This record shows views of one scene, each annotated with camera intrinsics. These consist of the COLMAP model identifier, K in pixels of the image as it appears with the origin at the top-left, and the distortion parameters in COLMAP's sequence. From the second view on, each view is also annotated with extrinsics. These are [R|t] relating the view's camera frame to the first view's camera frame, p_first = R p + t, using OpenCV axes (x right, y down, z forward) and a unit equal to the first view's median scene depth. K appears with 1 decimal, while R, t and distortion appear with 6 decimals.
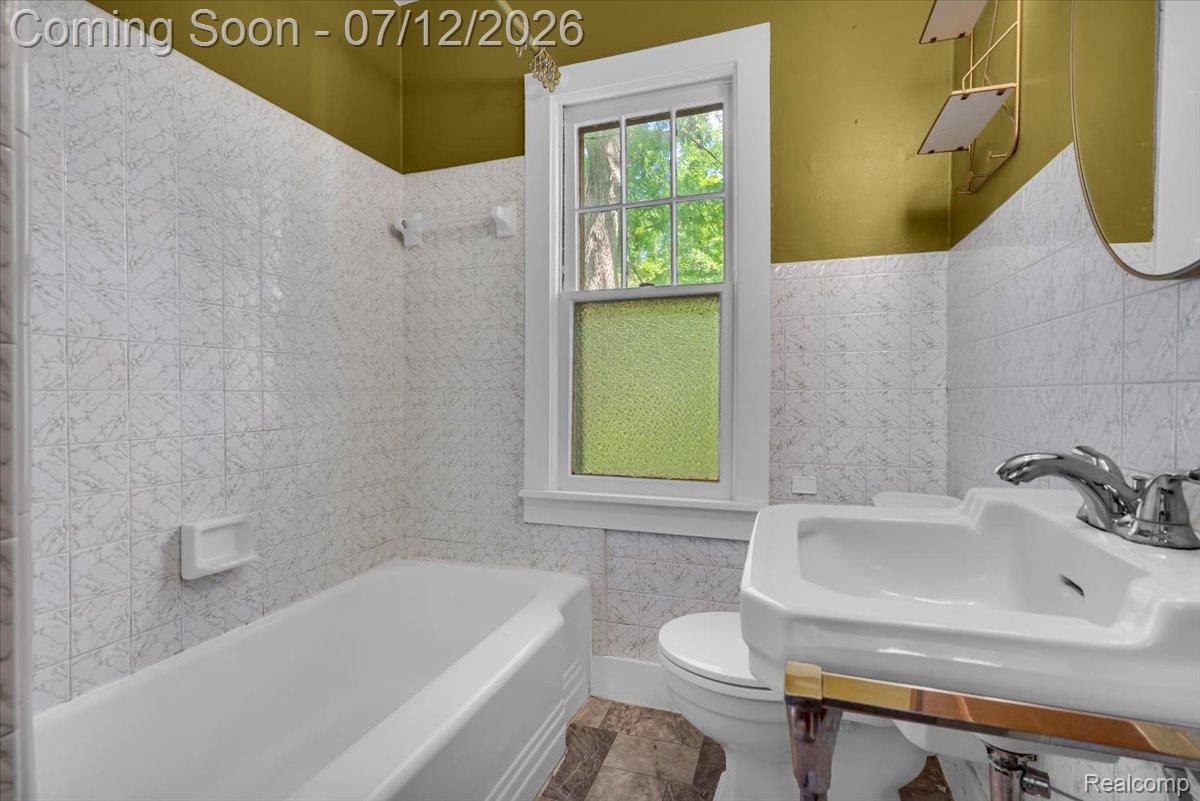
lens RADIAL K [[522.9, 0, 600.0], [0, 522.9, 400.5], [0, 0, 1]] dist [-0.017064, 0.012257]
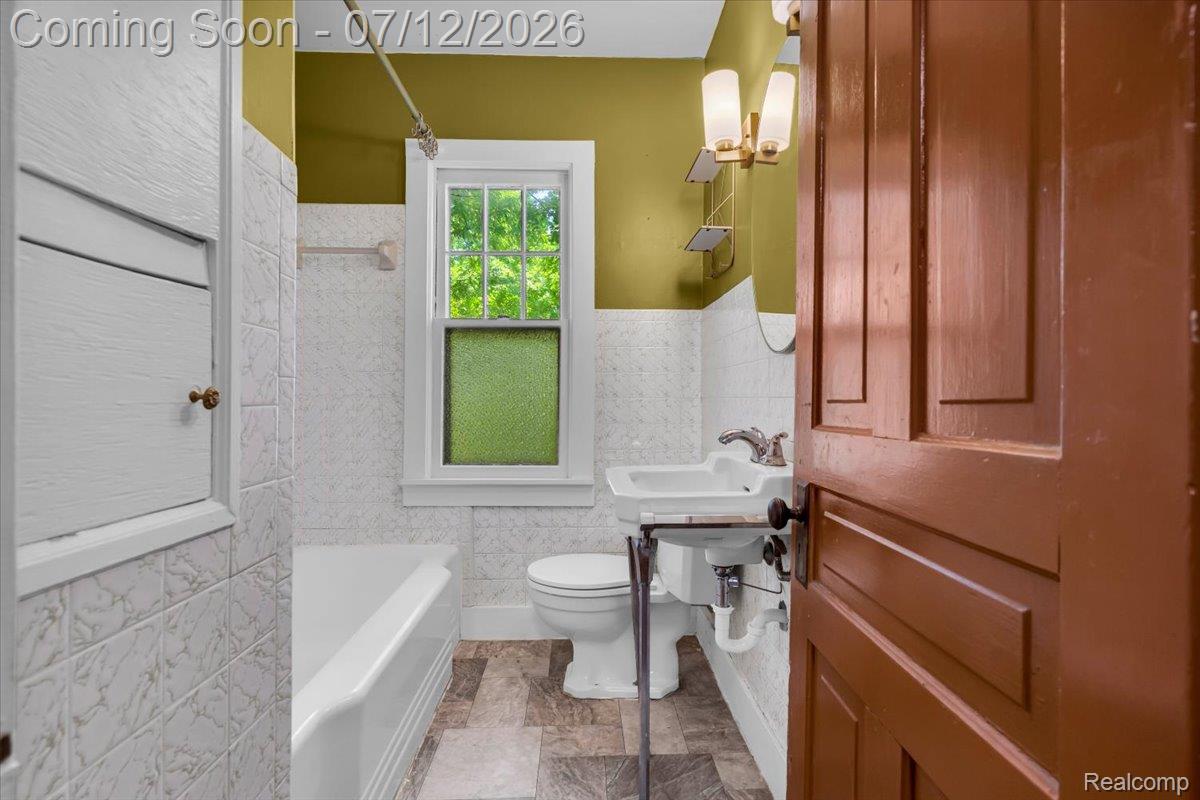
lens RADIAL K [[522.9, 0, 600.0], [0, 522.9, 400.0], [0, 0, 1]] dist [-0.017064, 0.012257]
pose [[0.925201, 0.003219, 0.379464, -0.195539], [0.000944, 0.999941, -0.010785, 0.000344], [-0.379477, 0.010337, 0.925143, -0.313889]]
